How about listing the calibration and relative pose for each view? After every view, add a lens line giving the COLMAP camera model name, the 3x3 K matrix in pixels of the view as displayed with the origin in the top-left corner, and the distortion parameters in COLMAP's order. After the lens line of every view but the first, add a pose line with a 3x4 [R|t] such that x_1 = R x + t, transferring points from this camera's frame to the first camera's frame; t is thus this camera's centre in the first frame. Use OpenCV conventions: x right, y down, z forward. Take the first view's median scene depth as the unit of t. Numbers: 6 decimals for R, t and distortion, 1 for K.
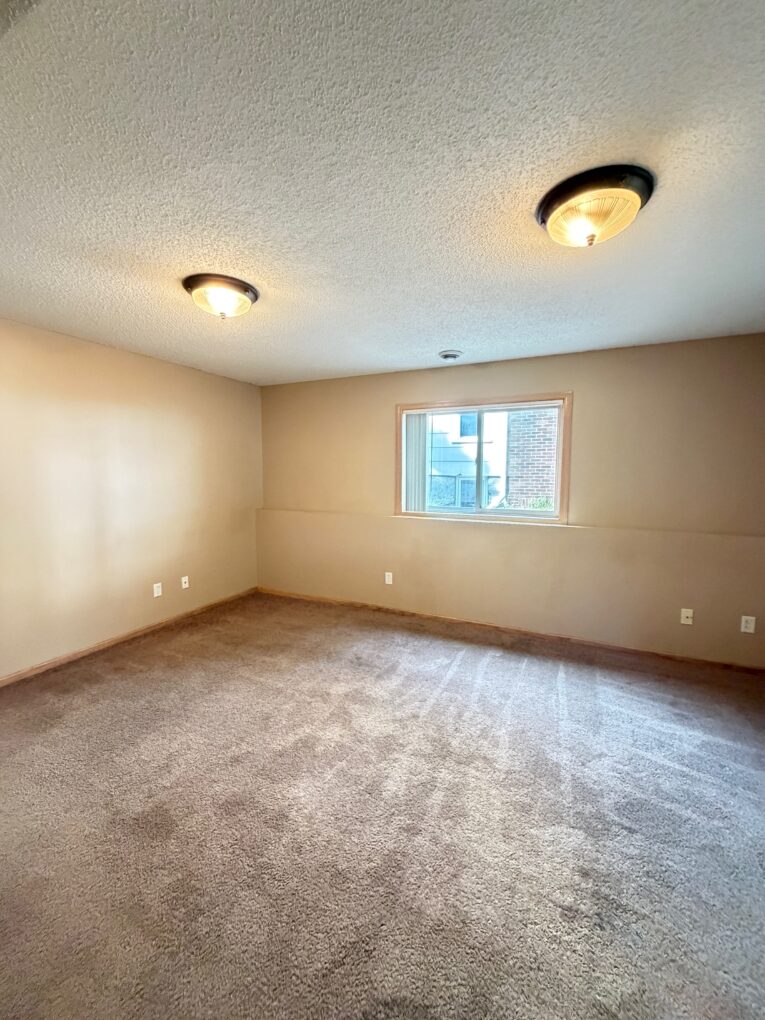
lens RADIAL K [[411.9, 0, 388.4], [0, 411.9, 511.3], [0, 0, 1]] dist [0.001921, 0.000321]
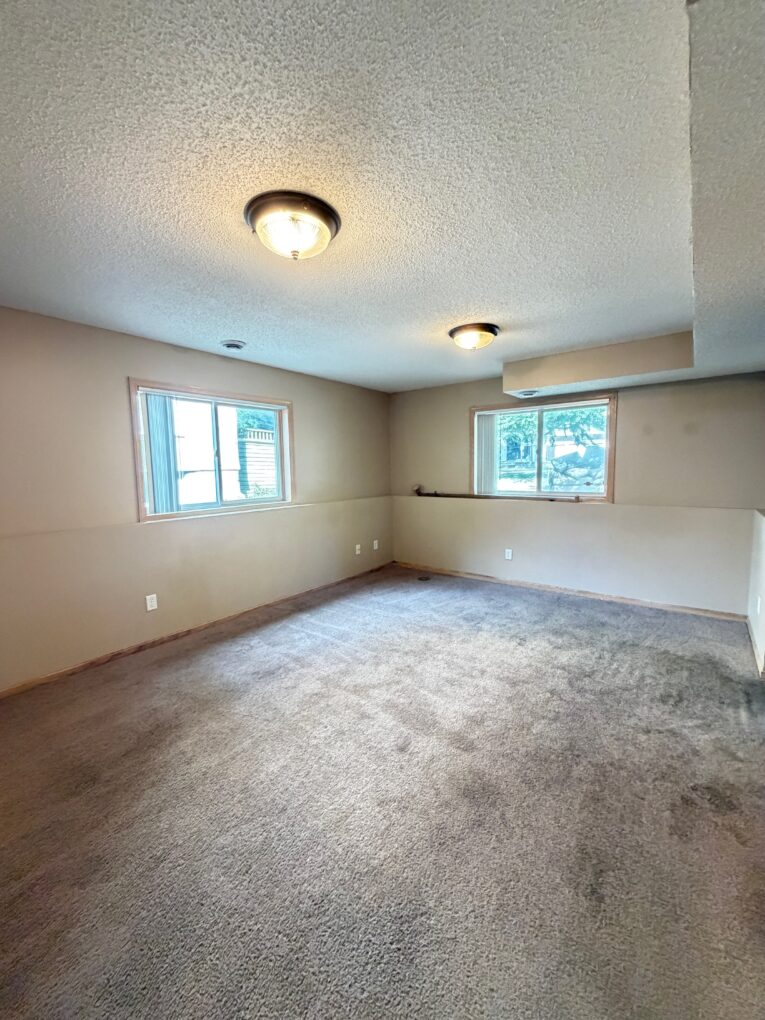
lens RADIAL K [[411.9, 0, 379.0], [0, 411.9, 511.0], [0, 0, 1]] dist [0.001921, 0.000321]
pose [[0.211542, -0.112090, 0.970920, -0.879673], [0.110928, 0.989736, 0.090094, -0.041235], [-0.971054, 0.088643, 0.221805, 0.539885]]
